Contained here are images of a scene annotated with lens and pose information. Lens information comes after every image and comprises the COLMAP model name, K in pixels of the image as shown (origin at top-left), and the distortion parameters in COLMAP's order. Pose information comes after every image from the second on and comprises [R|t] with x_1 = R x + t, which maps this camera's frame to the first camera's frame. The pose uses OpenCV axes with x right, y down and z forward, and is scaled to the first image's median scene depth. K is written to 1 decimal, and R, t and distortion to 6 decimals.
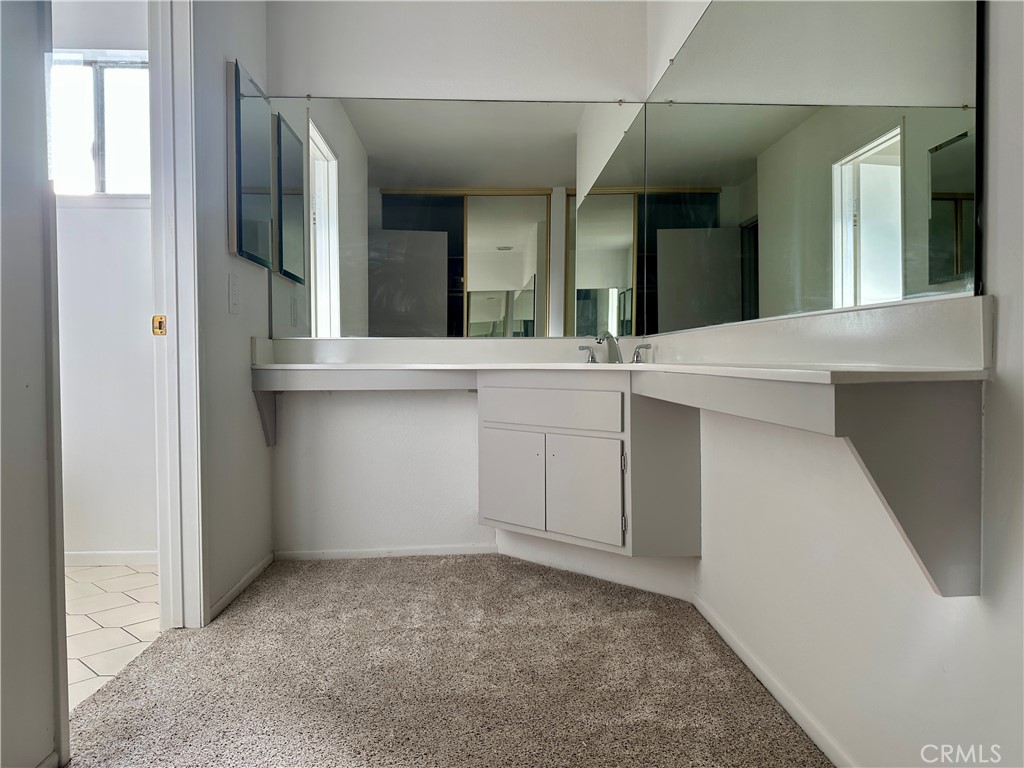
lens RADIAL K [[717.9, 0, 516.7], [0, 717.9, 376.0], [0, 0, 1]] dist [0.043164, -0.051710]
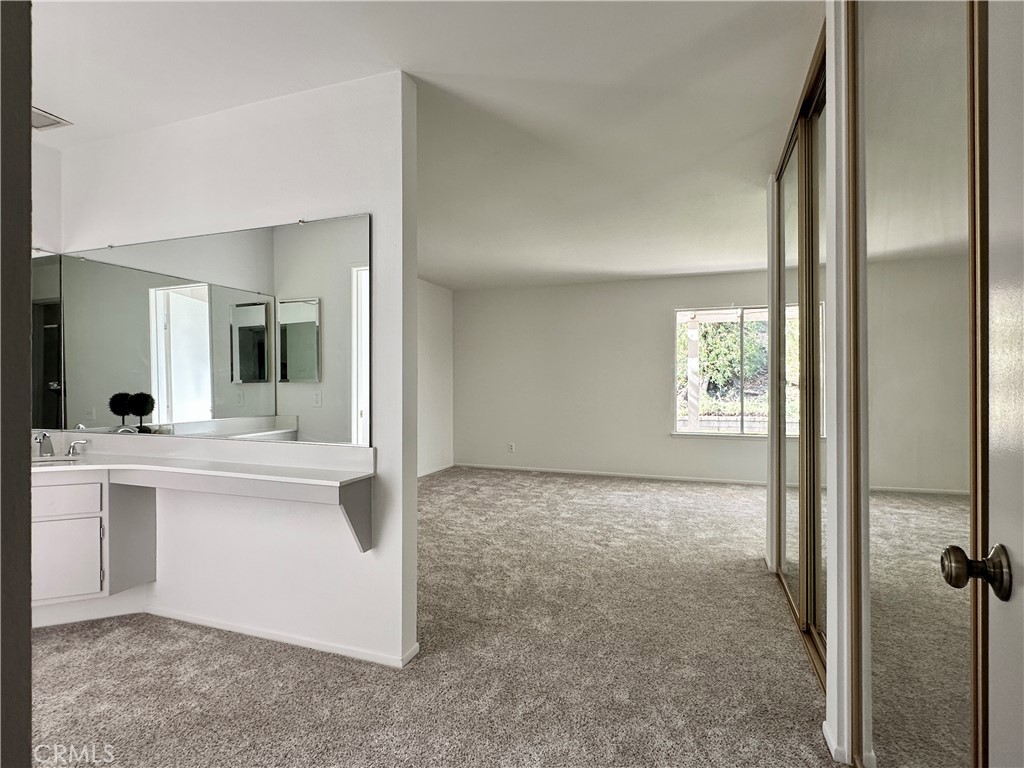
lens RADIAL K [[534.0, 0, 515.3], [0, 534.0, 383.5], [0, 0, 1]] dist [-0.001514, 0.000032]
pose [[0.388082, -0.002282, 0.921622, -0.512755], [0.017002, 0.999844, -0.004683, -0.157679], [-0.921468, 0.017487, 0.388060, -0.176906]]
